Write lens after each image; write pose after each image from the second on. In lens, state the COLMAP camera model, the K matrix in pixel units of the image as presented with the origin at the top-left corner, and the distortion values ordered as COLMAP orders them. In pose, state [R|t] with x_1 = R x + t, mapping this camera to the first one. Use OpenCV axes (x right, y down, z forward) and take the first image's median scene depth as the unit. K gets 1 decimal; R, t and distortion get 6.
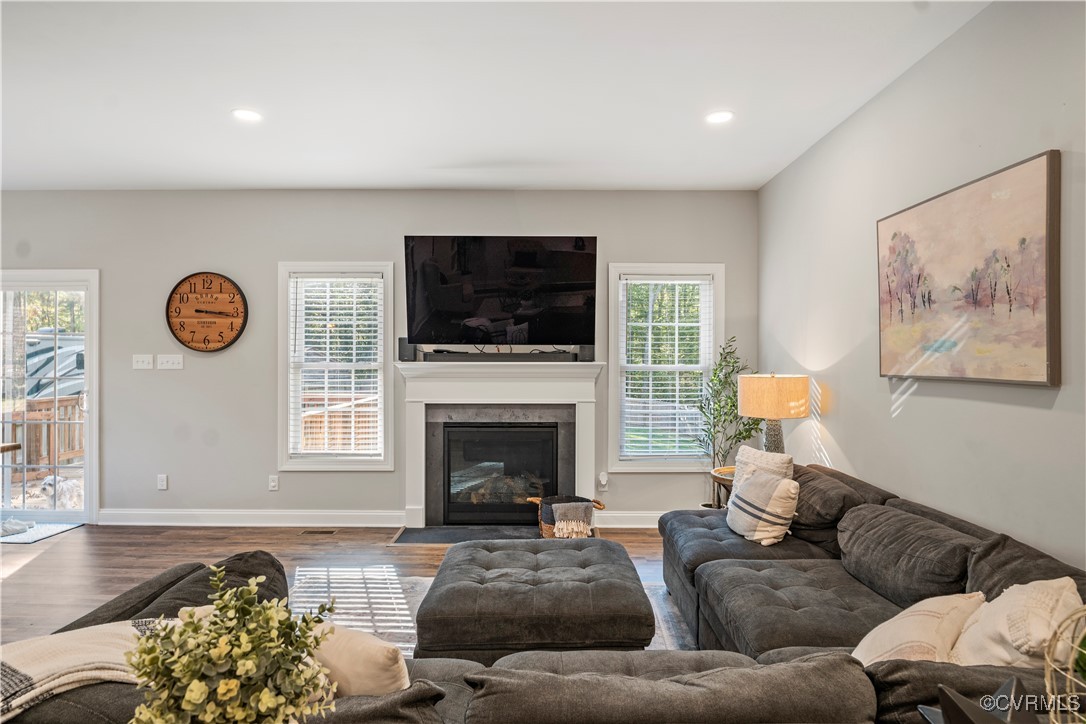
lens RADIAL K [[617.1, 0, 540.7], [0, 617.1, 355.3], [0, 0, 1]] dist [-0.001834, 0.000283]
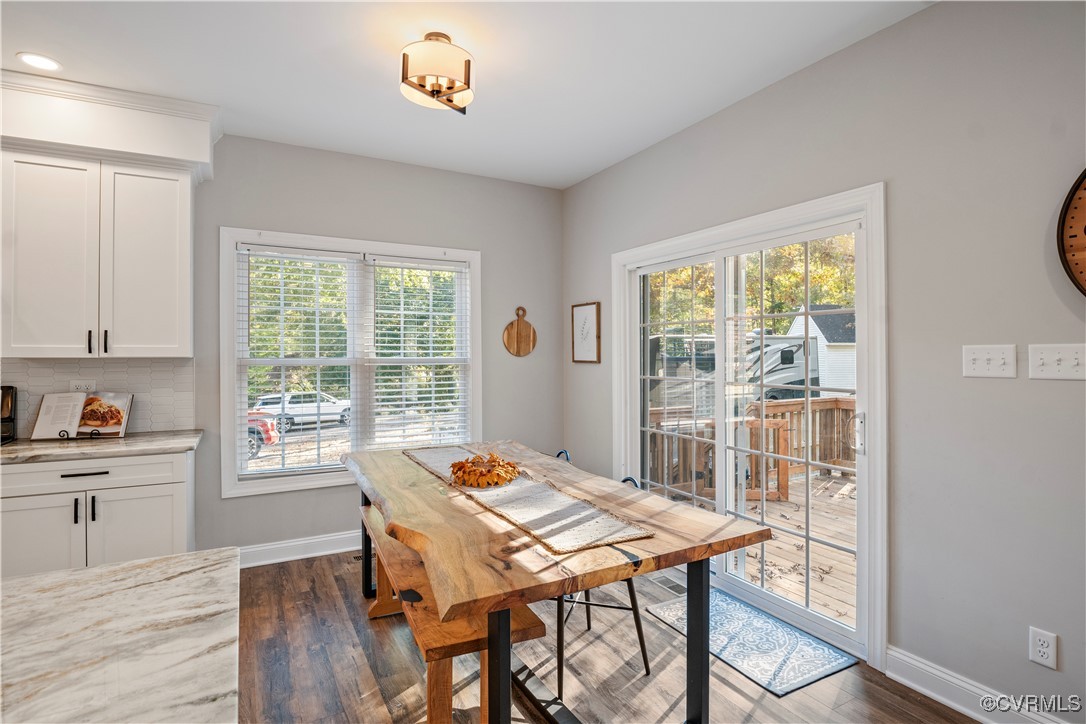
lens RADIAL K [[548.0, 0, 541.0], [0, 548.0, 360.6], [0, 0, 1]] dist [-0.020397, 0.001261]
pose [[0.502781, 0.003414, -0.864407, -0.467124], [0.010170, 0.999900, 0.009864, 0.003382], [0.864354, -0.013751, 0.502696, 0.520116]]
